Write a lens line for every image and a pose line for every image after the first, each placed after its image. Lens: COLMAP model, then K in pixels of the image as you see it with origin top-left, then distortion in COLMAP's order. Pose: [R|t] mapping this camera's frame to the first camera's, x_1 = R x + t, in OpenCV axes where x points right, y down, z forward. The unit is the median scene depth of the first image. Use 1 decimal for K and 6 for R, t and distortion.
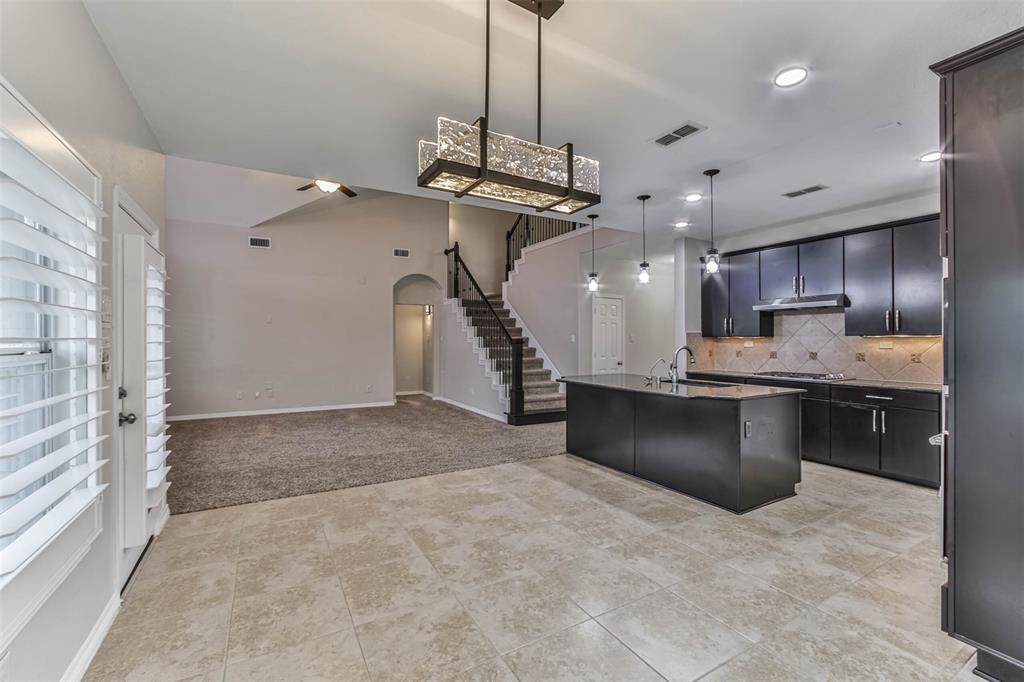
lens RADIAL K [[436.3, 0, 520.2], [0, 436.3, 340.5], [0, 0, 1]] dist [-0.023096, 0.009389]
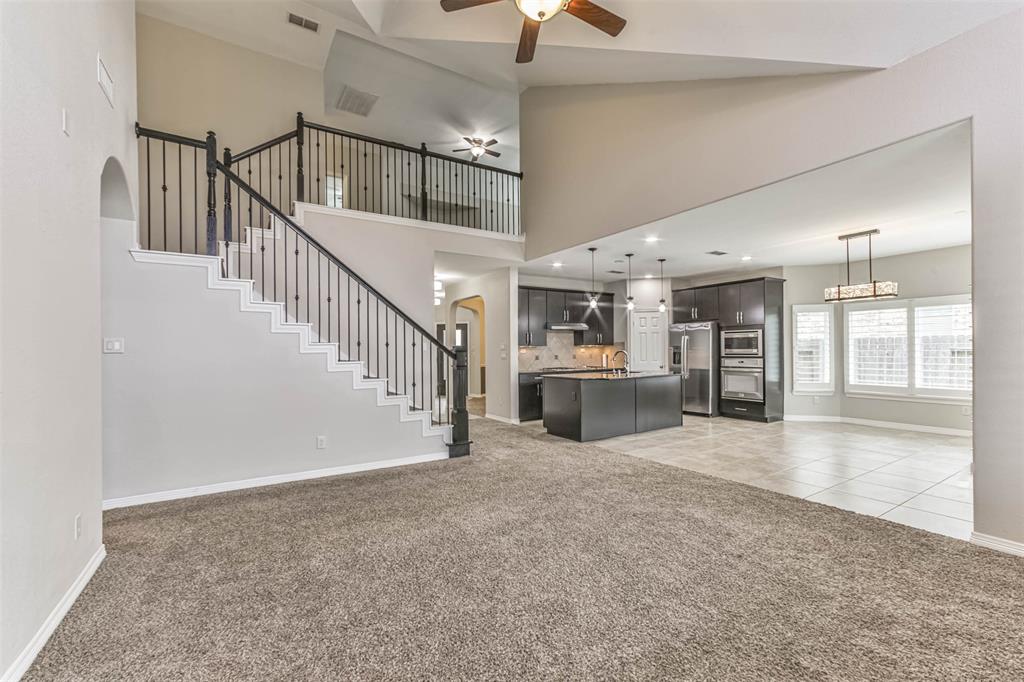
lens RADIAL K [[436.3, 0, 516.3], [0, 436.3, 350.9], [0, 0, 1]] dist [-0.023096, 0.009389]
pose [[-0.035313, 0.002140, 0.999374, -1.160459], [0.012852, 0.999916, -0.001687, 0.012860], [-0.999294, 0.012784, -0.035337, 1.349906]]
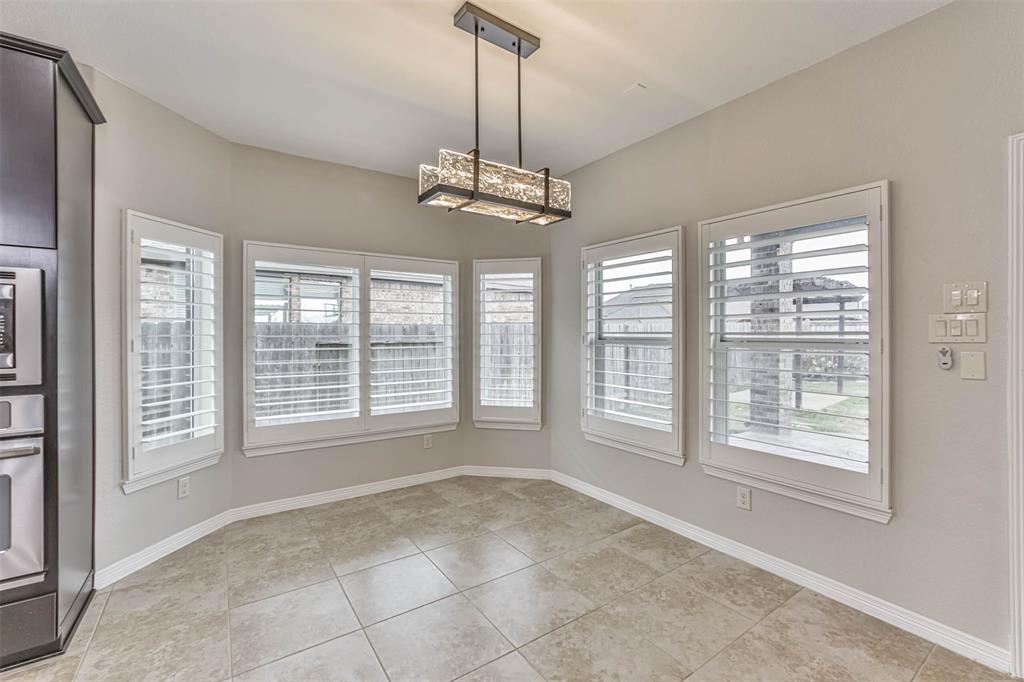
lens RADIAL K [[436.3, 0, 510.3], [0, 436.3, 335.4], [0, 0, 1]] dist [-0.023096, 0.009389]
pose [[-0.998110, 0.004198, -0.061313, 0.010107], [0.003916, 0.999981, 0.004727, -0.000430], [0.061332, 0.004478, -0.998107, 0.786235]]
